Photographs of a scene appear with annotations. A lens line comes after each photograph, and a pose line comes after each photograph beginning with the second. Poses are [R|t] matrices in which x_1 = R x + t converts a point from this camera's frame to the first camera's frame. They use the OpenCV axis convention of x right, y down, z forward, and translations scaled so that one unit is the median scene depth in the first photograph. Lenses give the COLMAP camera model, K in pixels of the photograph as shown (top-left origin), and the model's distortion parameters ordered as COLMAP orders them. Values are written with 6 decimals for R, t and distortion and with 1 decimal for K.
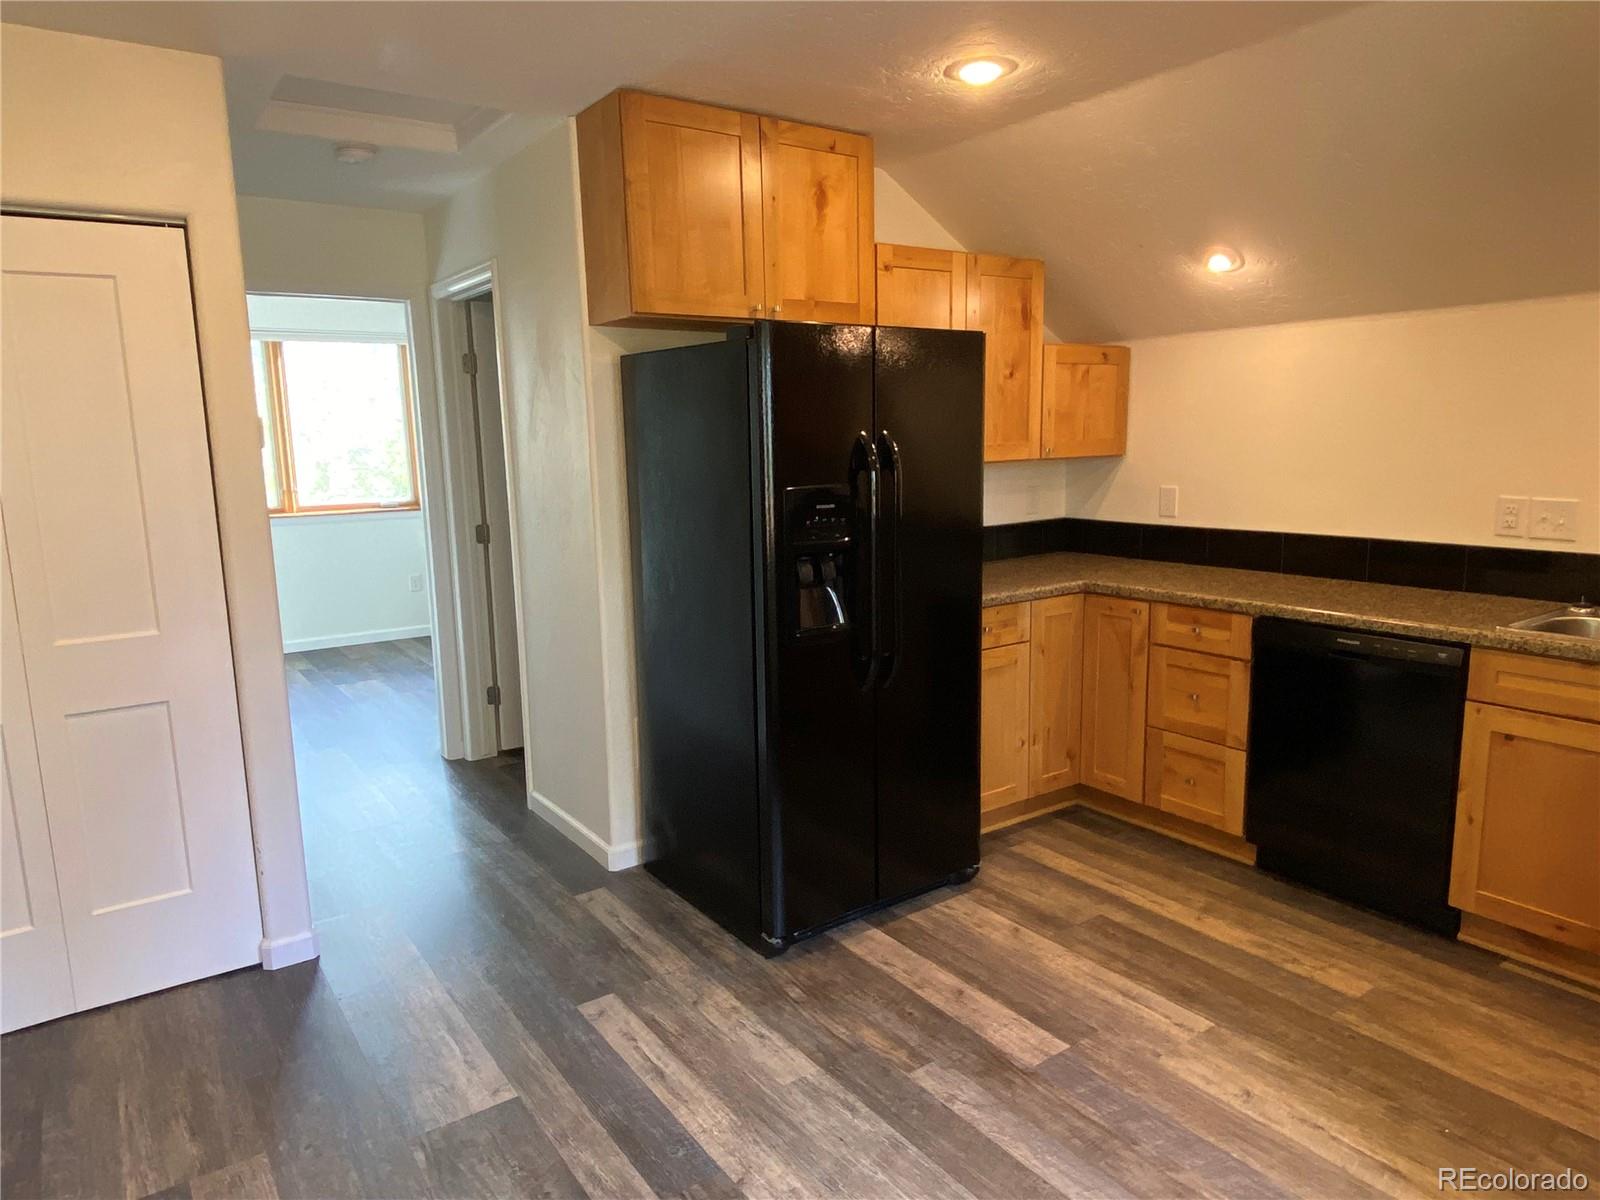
lens RADIAL K [[1030.6, 0, 800.0], [0, 1030.6, 600.0], [0, 0, 1]] dist [0.106897, -0.101696]
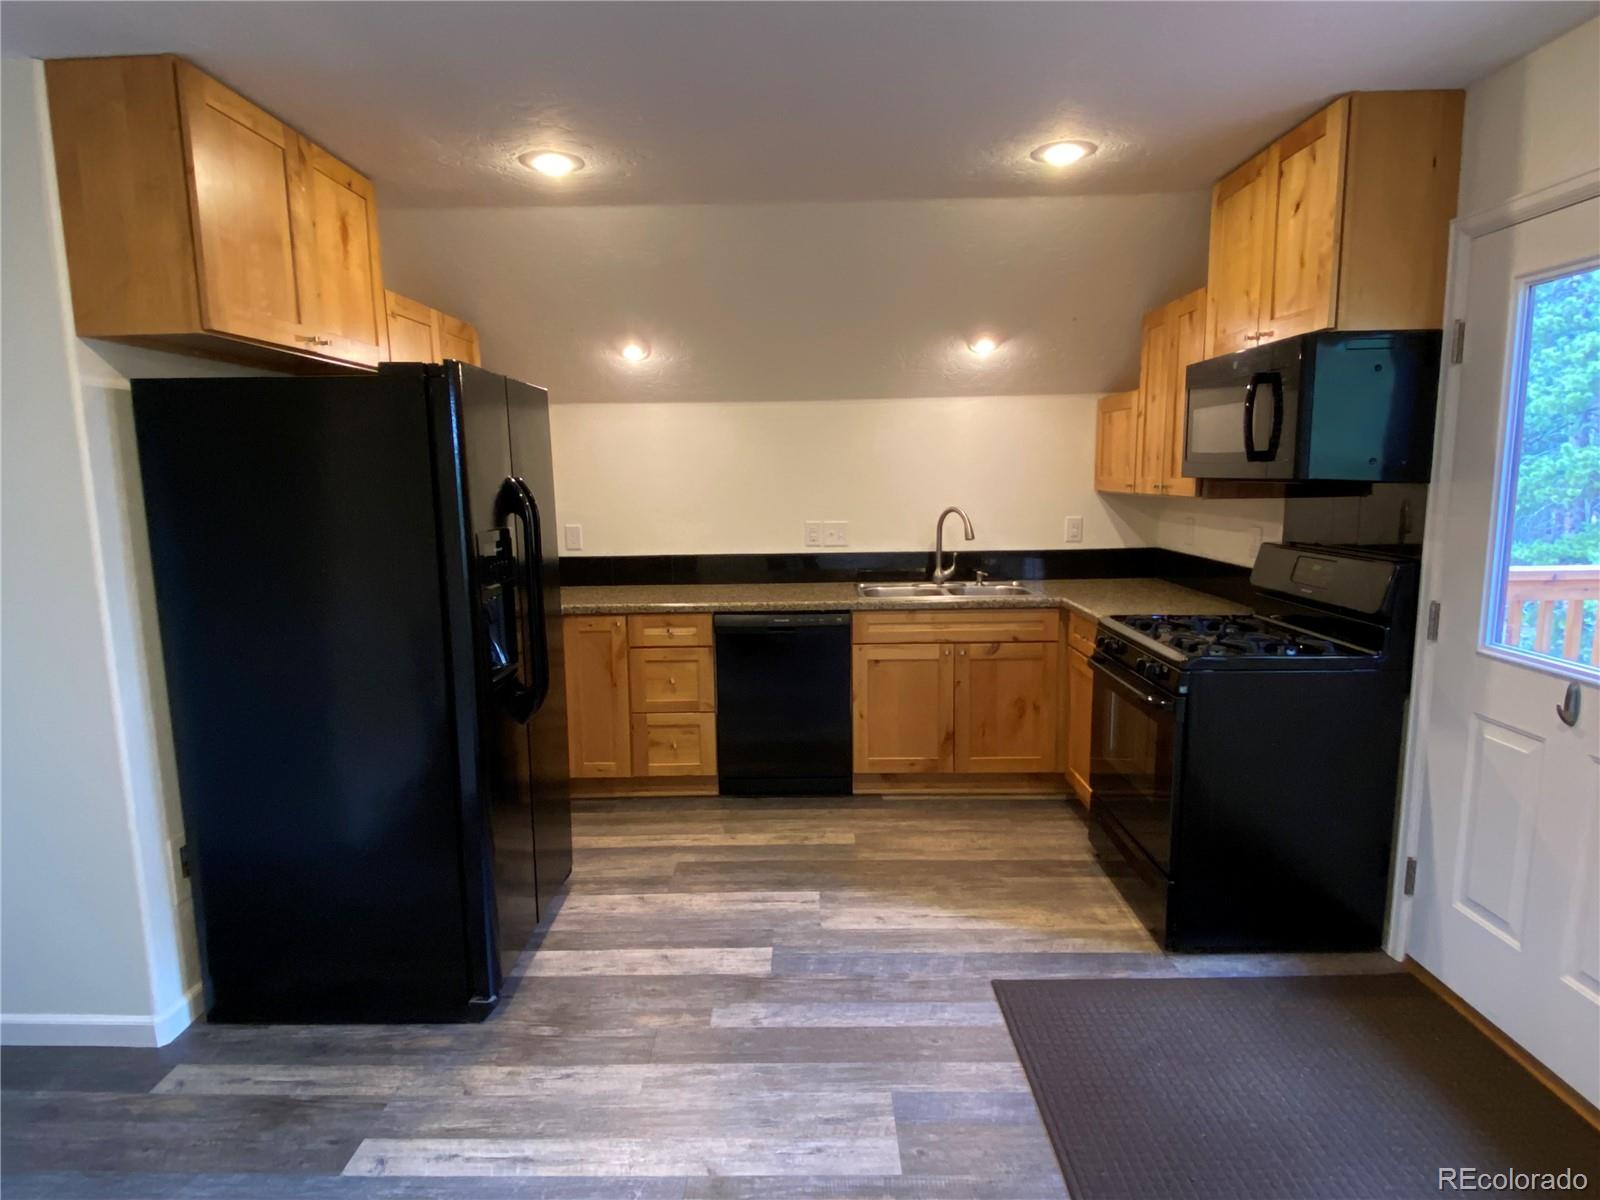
lens RADIAL K [[882.6, 0, 800.0], [0, 882.6, 600.0], [0, 0, 1]] dist [0.077214, -0.067531]
pose [[0.589977, -0.109382, 0.799977, -0.488084], [0.134800, 0.990219, 0.035981, -0.032559], [-0.796088, 0.086609, 0.598951, 0.238589]]
